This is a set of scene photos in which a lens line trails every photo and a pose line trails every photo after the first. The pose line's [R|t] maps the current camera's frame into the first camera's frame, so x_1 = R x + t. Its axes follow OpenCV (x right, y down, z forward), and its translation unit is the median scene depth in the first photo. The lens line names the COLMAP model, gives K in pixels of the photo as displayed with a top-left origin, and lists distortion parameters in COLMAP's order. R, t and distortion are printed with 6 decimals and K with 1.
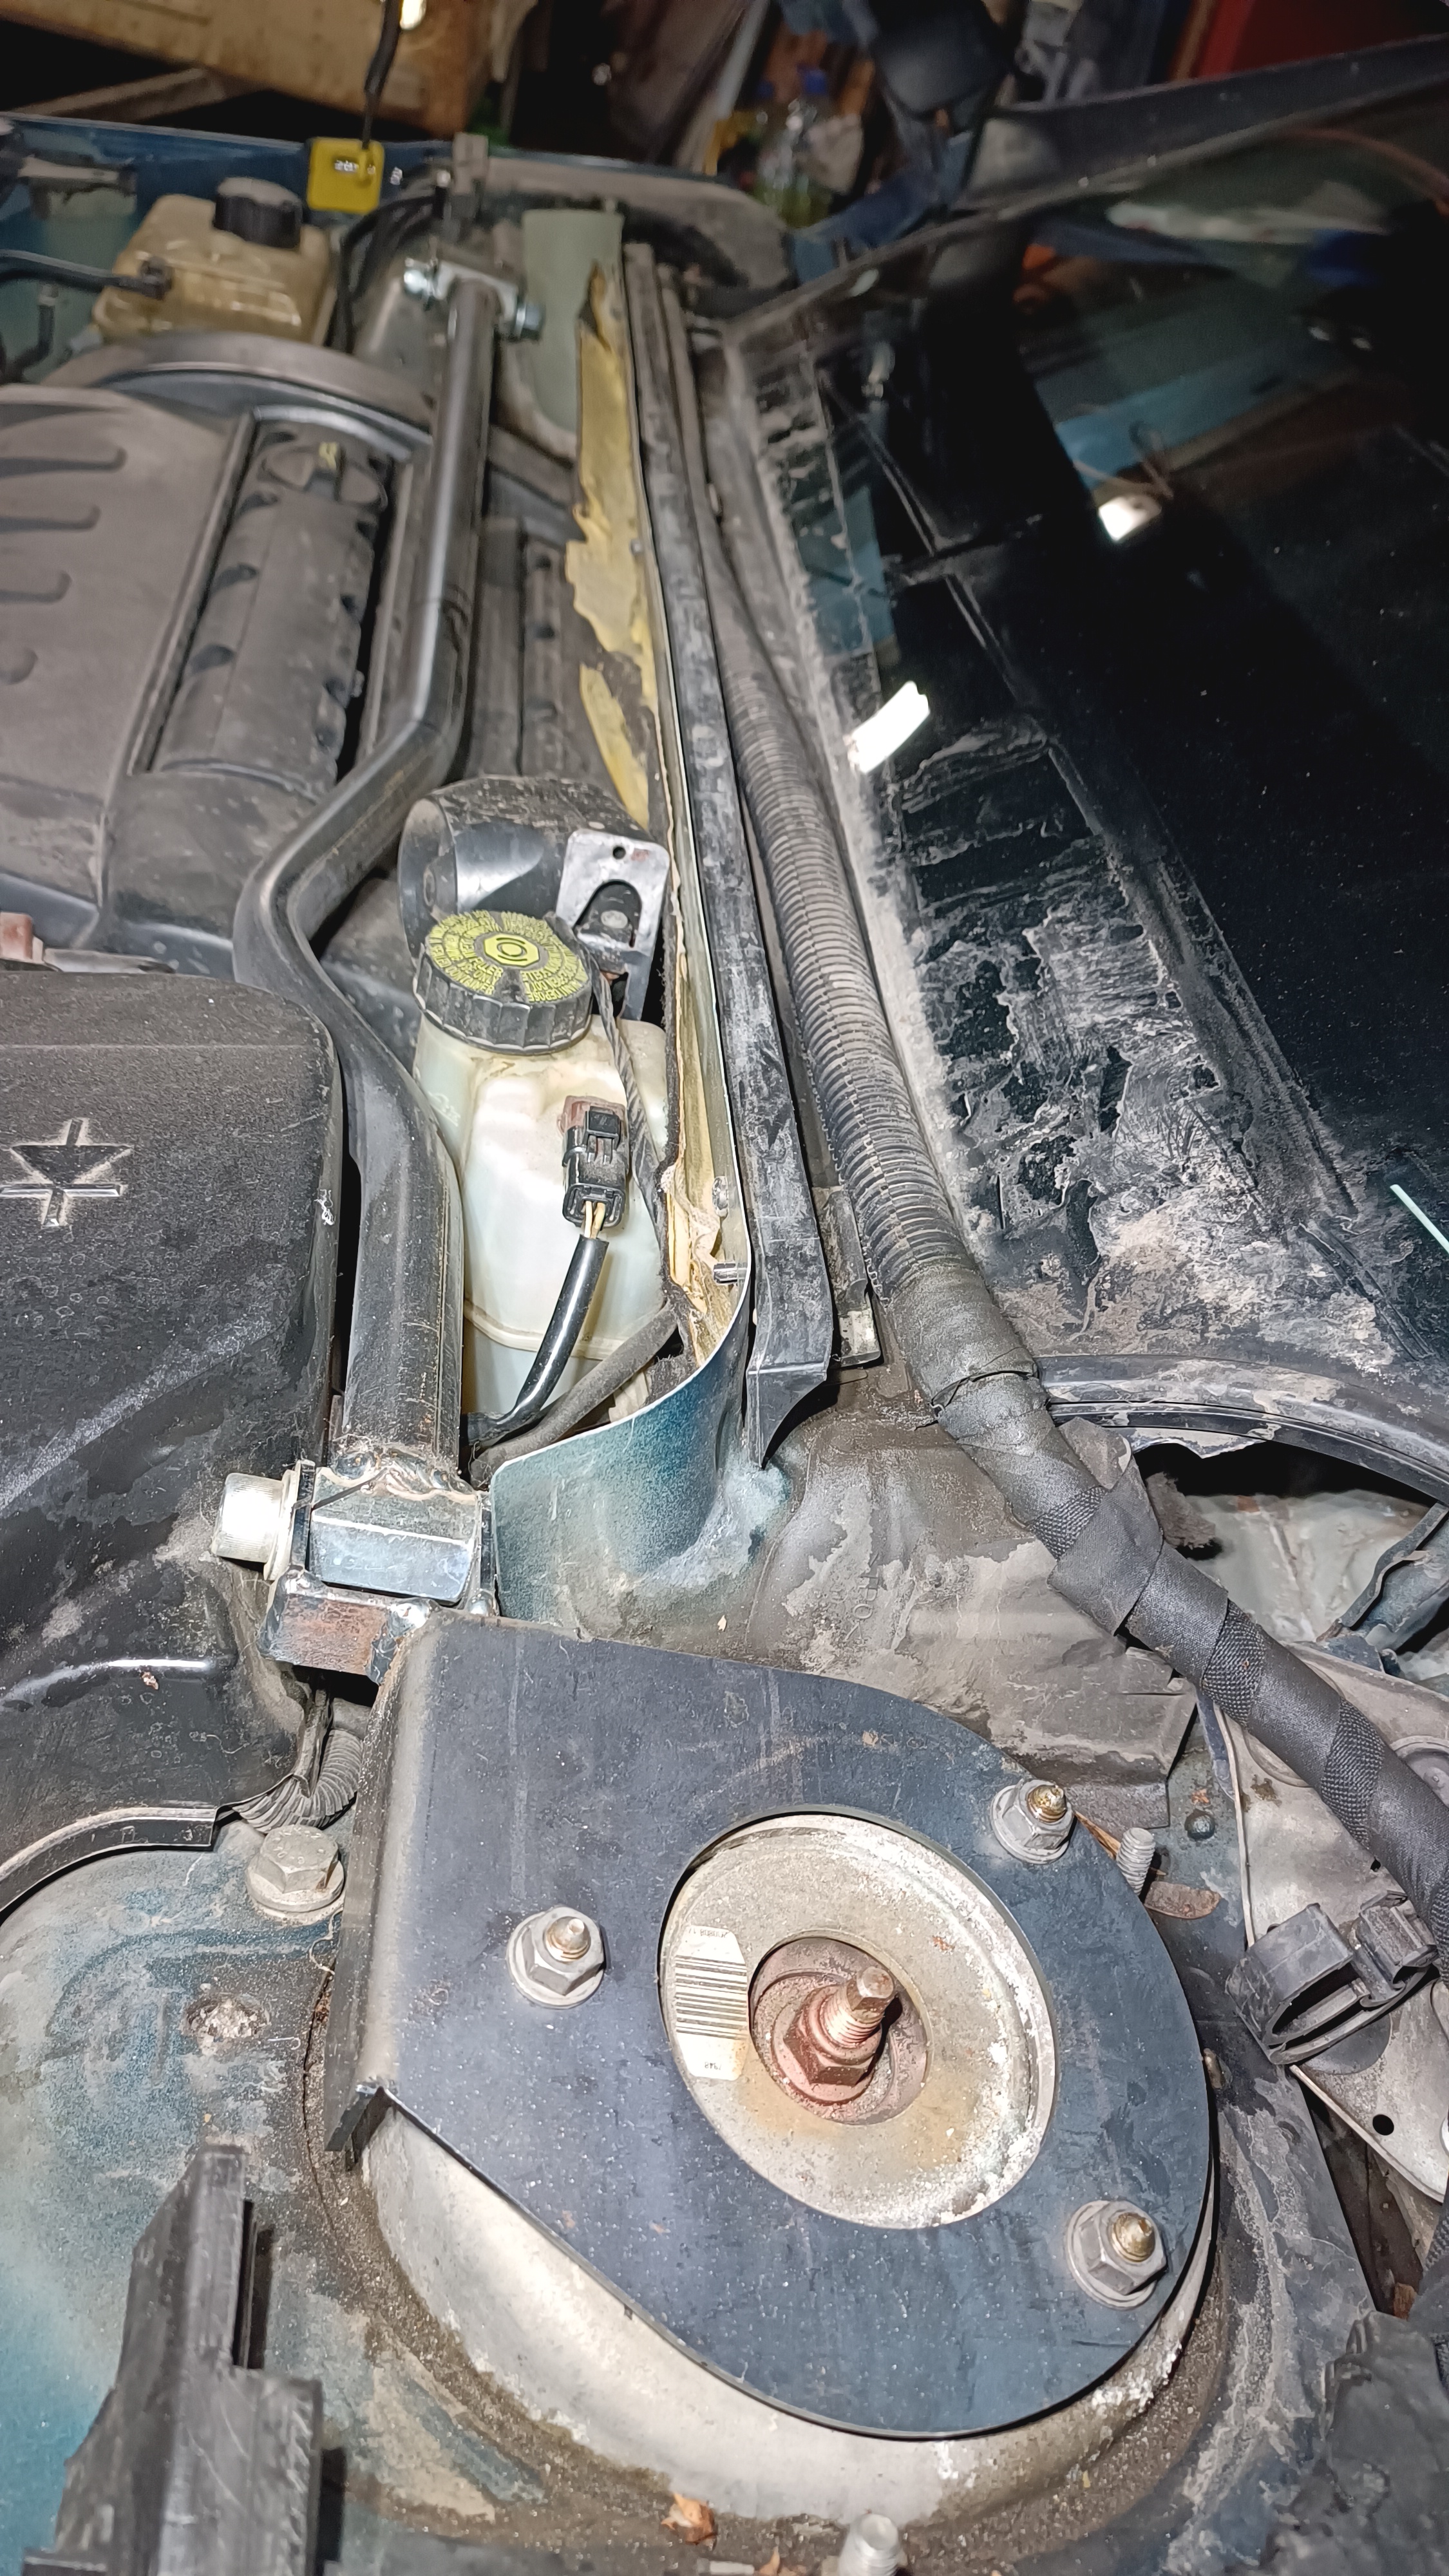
lens RADIAL K [[1903.3, 0, 724.5], [0, 1903.3, 1288.0], [0, 0, 1]] dist [0.009748, 0.007744]
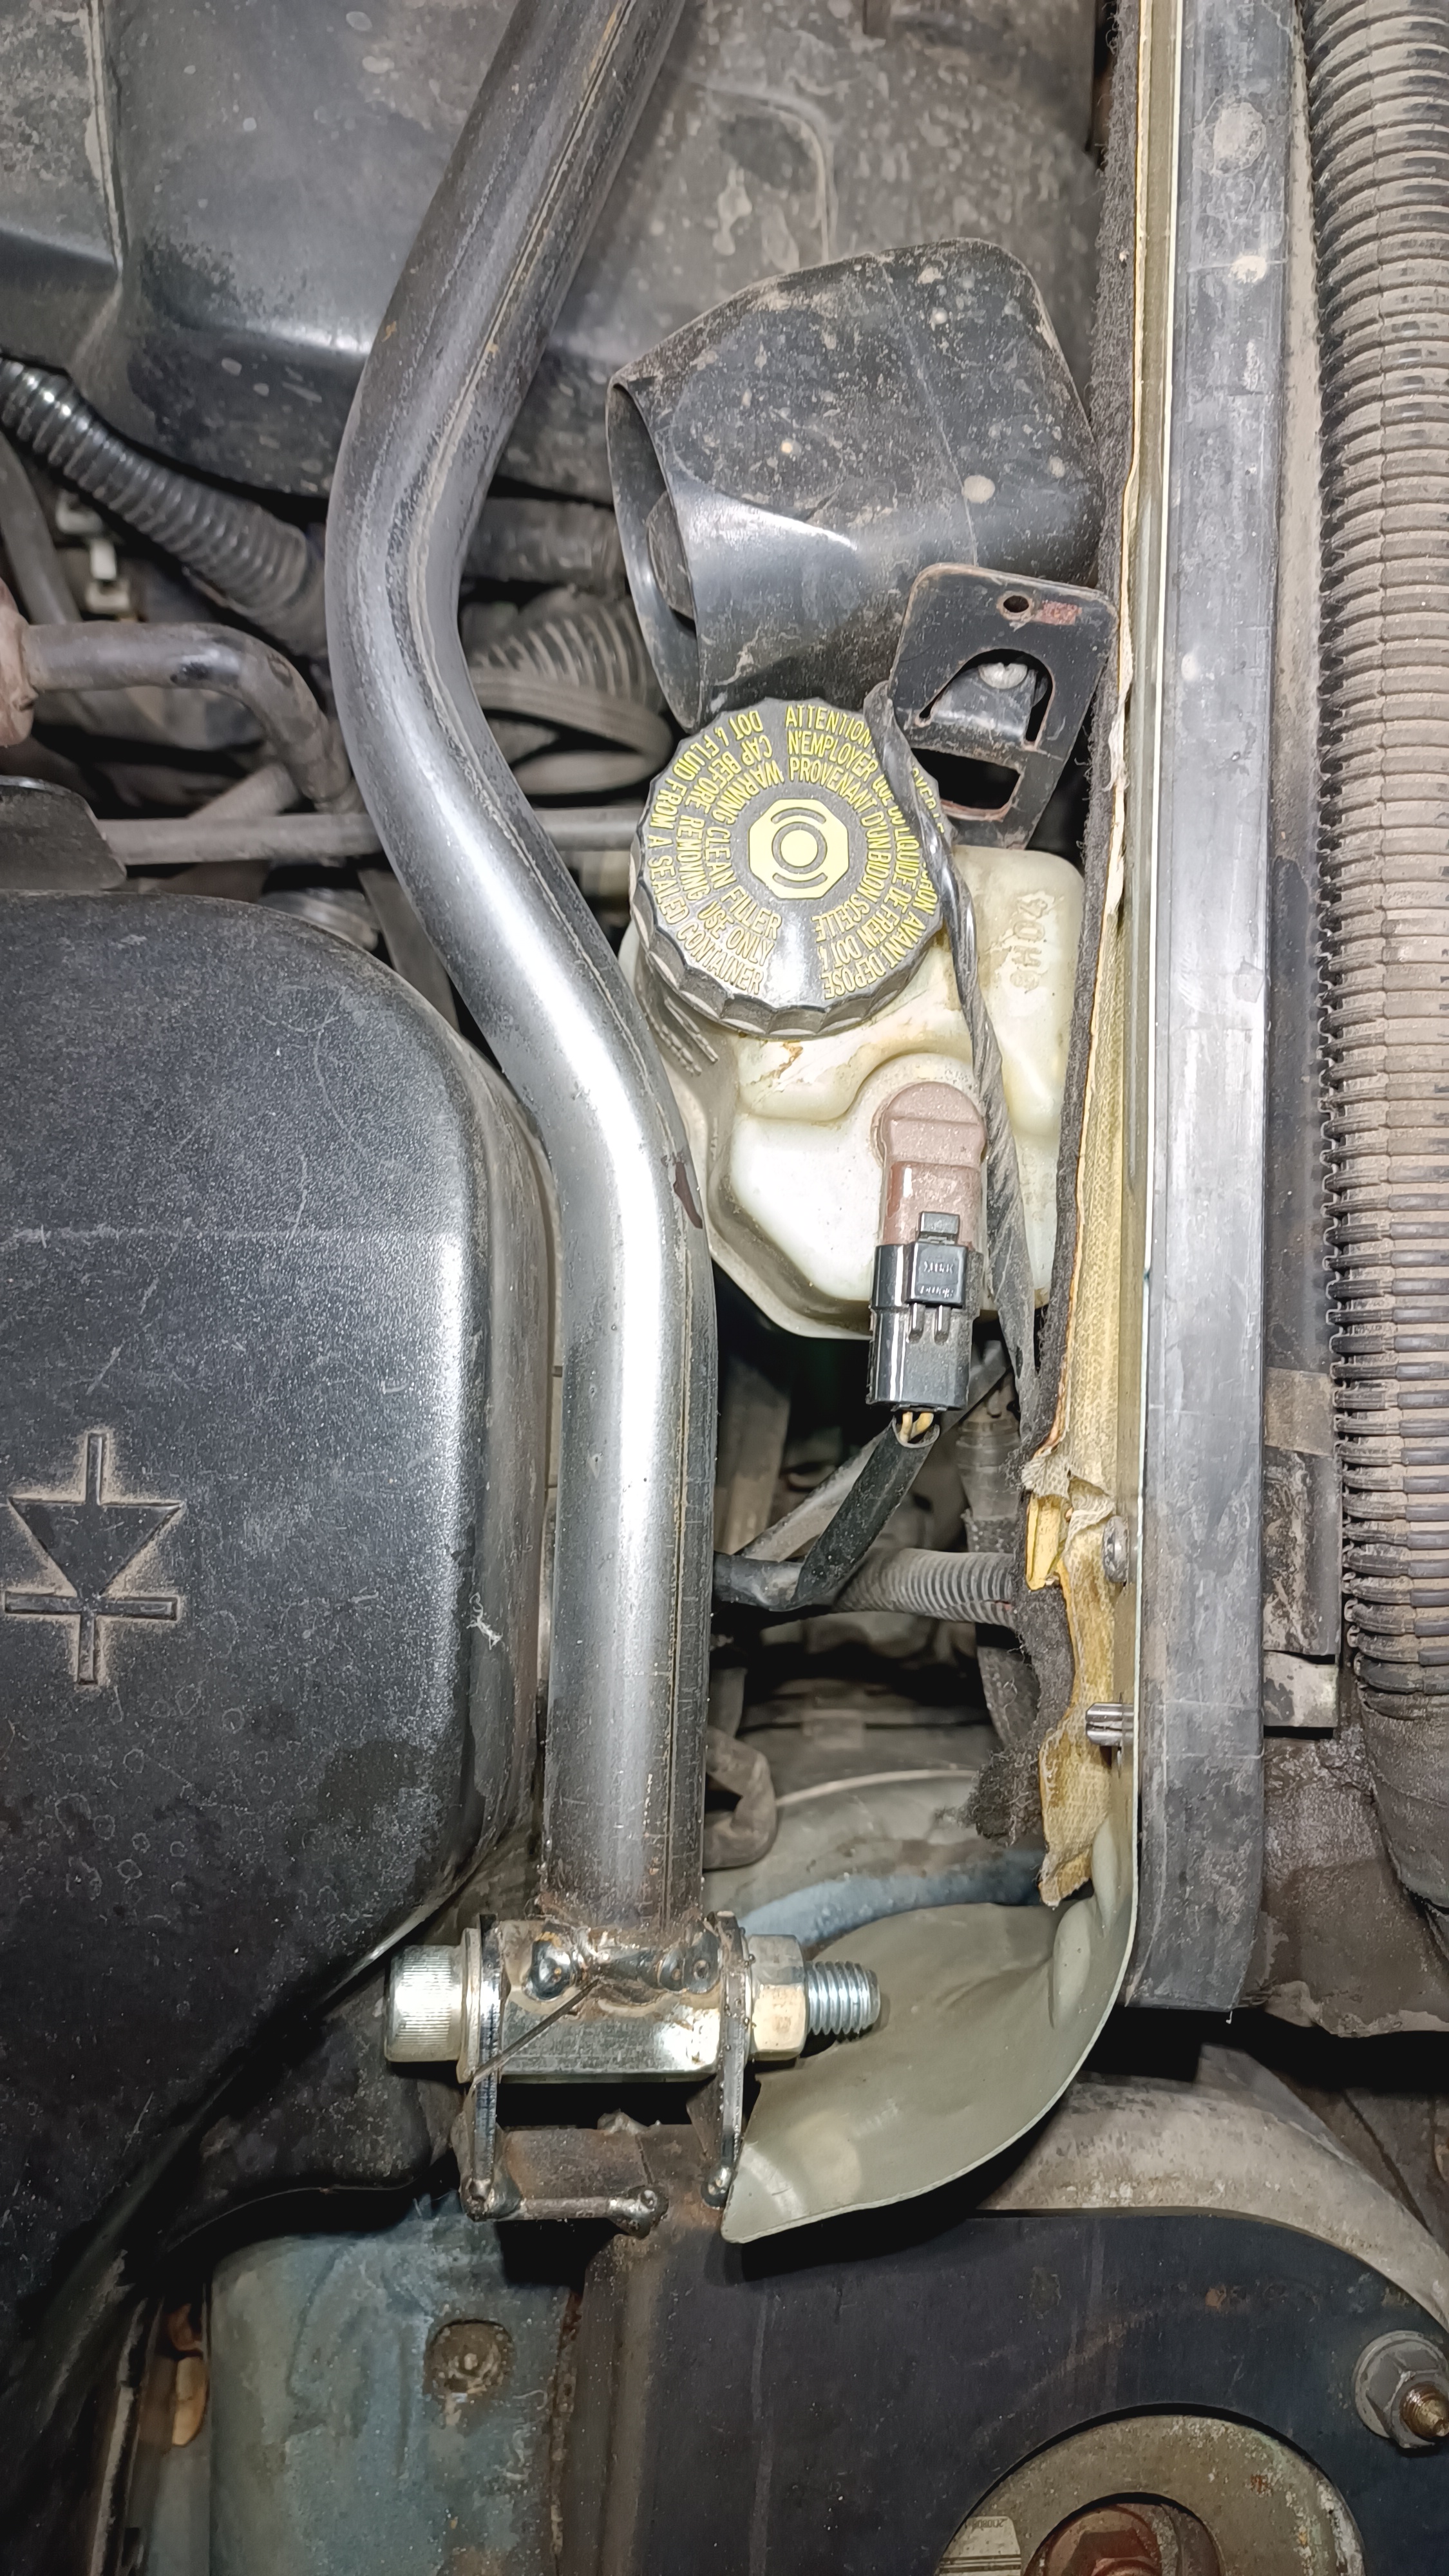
lens RADIAL K [[1941.8, 0, 724.5], [0, 1941.8, 1288.0], [0, 0, 1]] dist [-0.001542, 0.003365]
pose [[0.981419, 0.108740, -0.158092, -0.037352], [0.034253, 0.711394, 0.701958, -0.567590], [0.188796, -0.694330, 0.694450, 0.621916]]
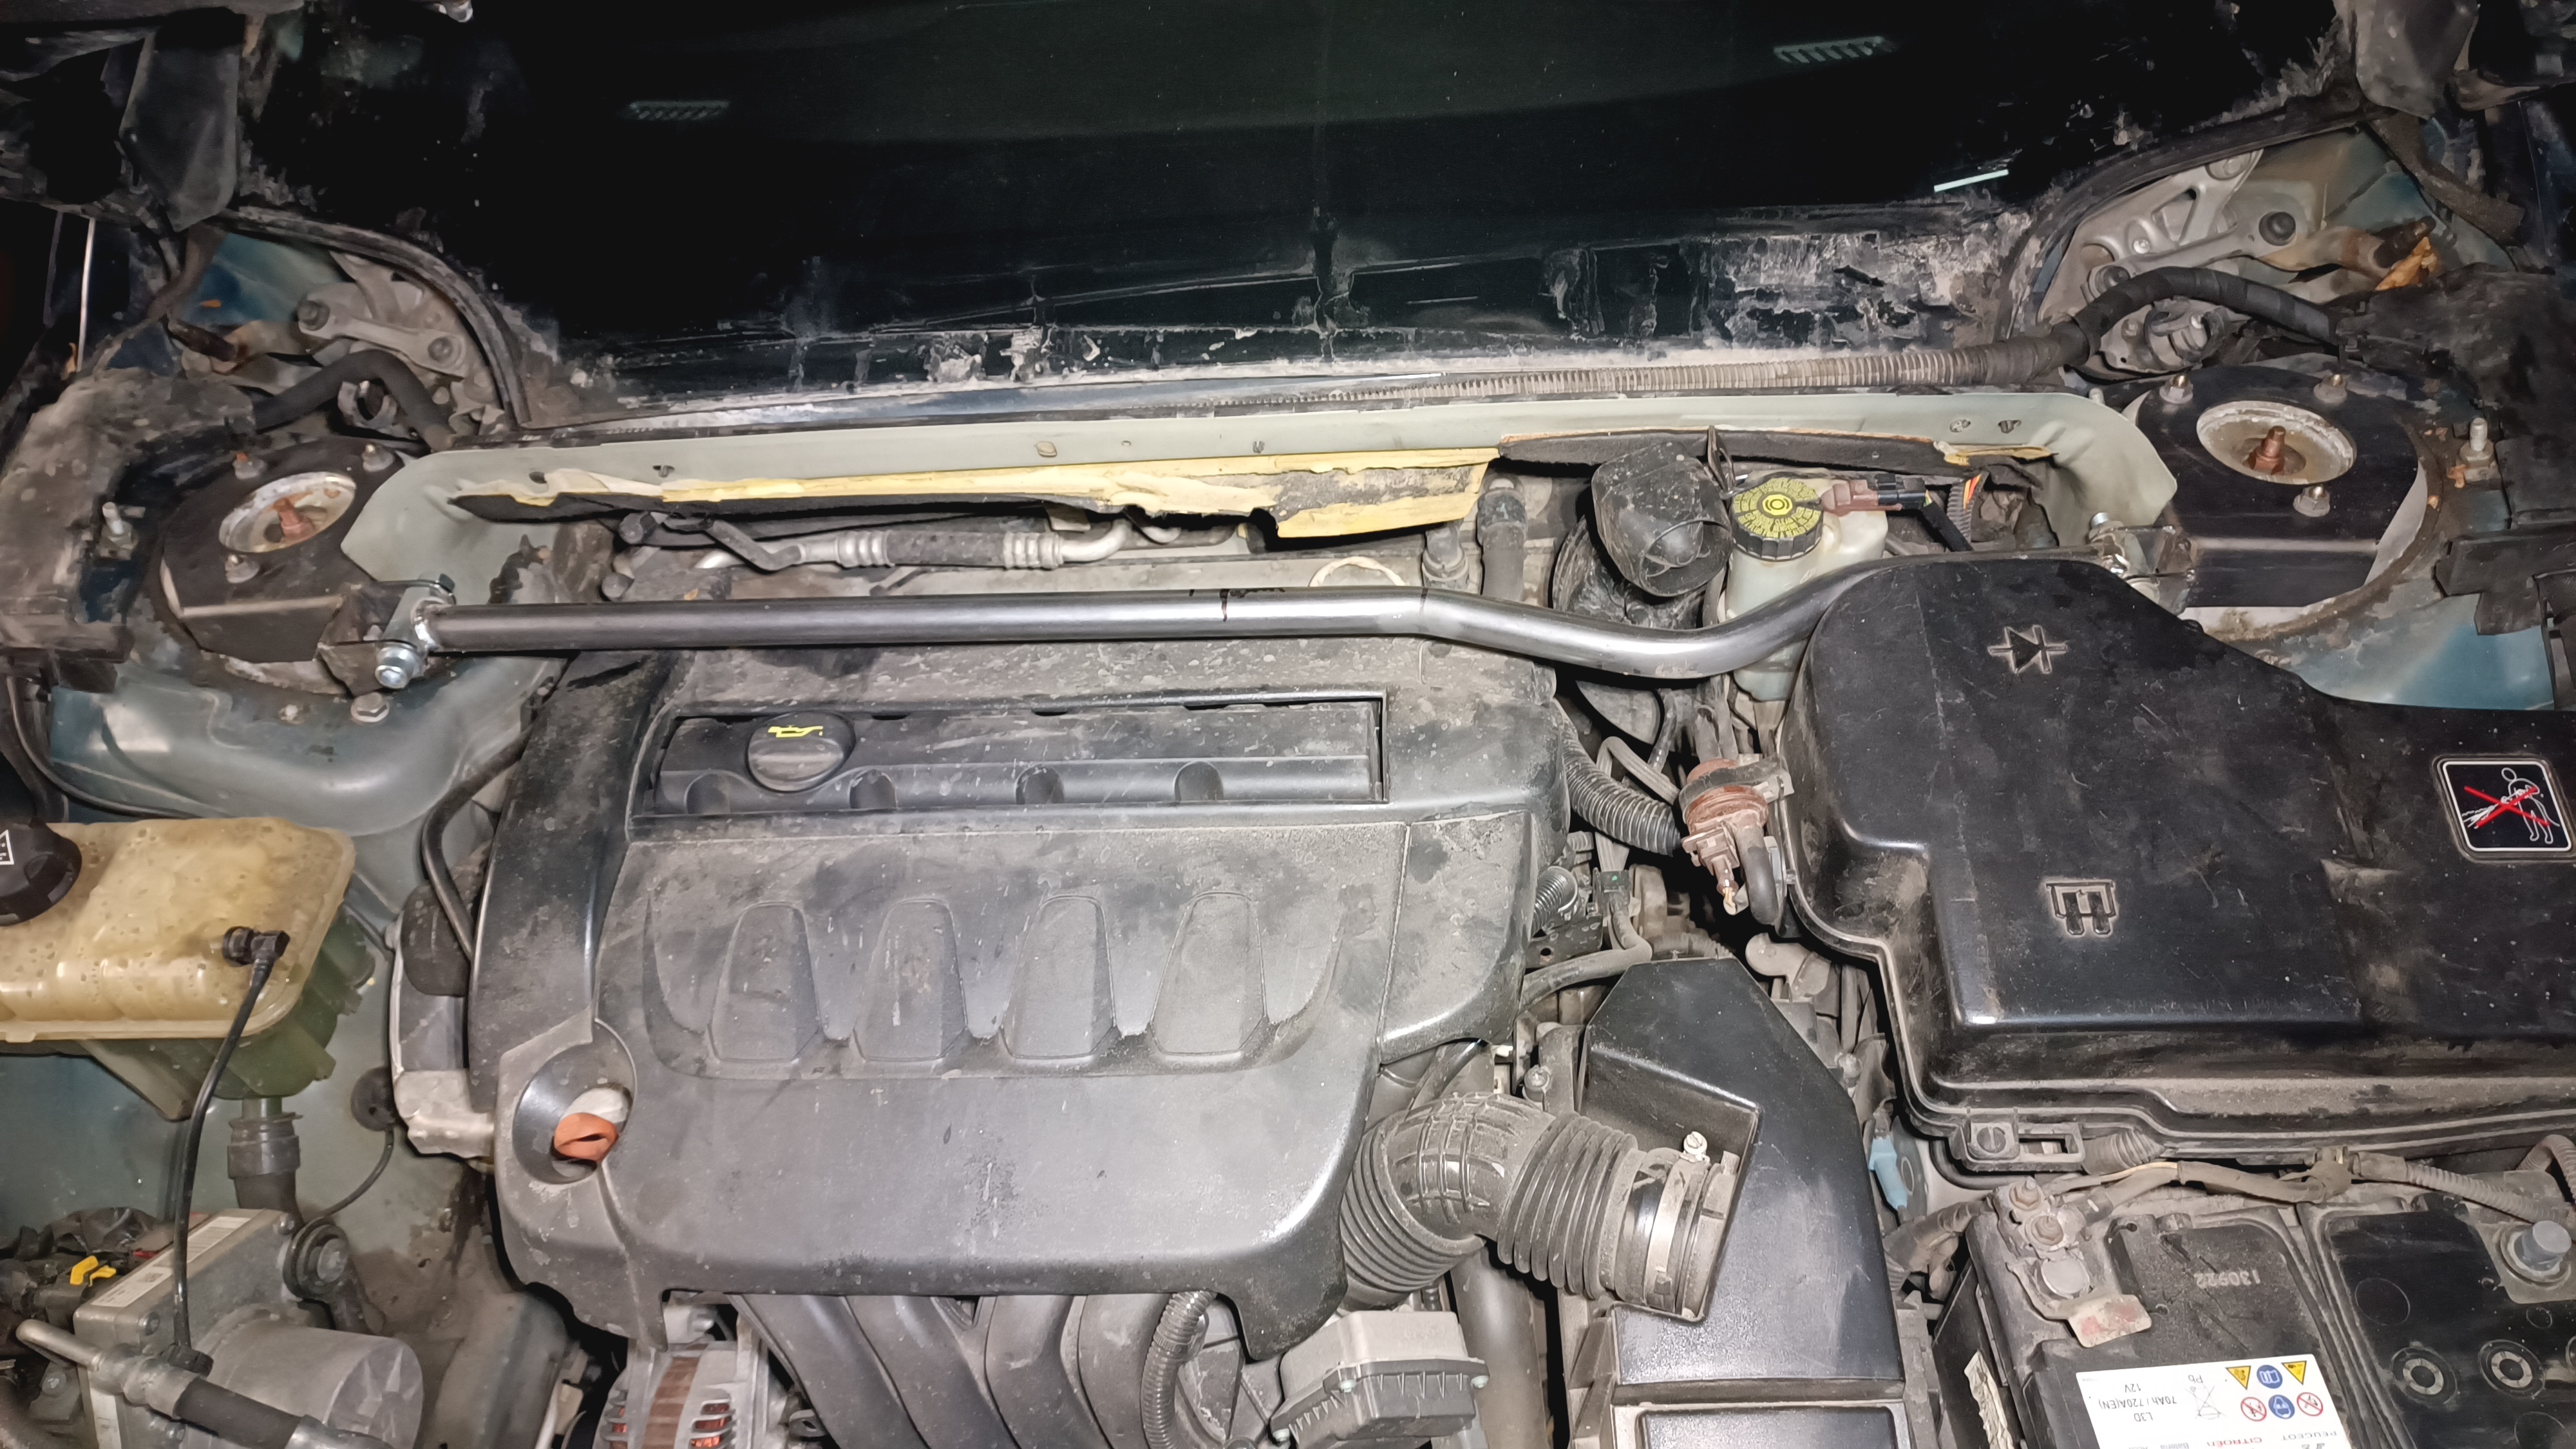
lens RADIAL K [[1903.3, 0, 1288.0], [0, 1903.3, 724.5], [0, 0, 1]] dist [0.009748, 0.007744]
pose [[0.086063, -0.902780, 0.421403, -1.376019], [0.727041, 0.346103, 0.592979, -1.891245], [-0.681179, 0.255344, 0.686145, 0.091731]]
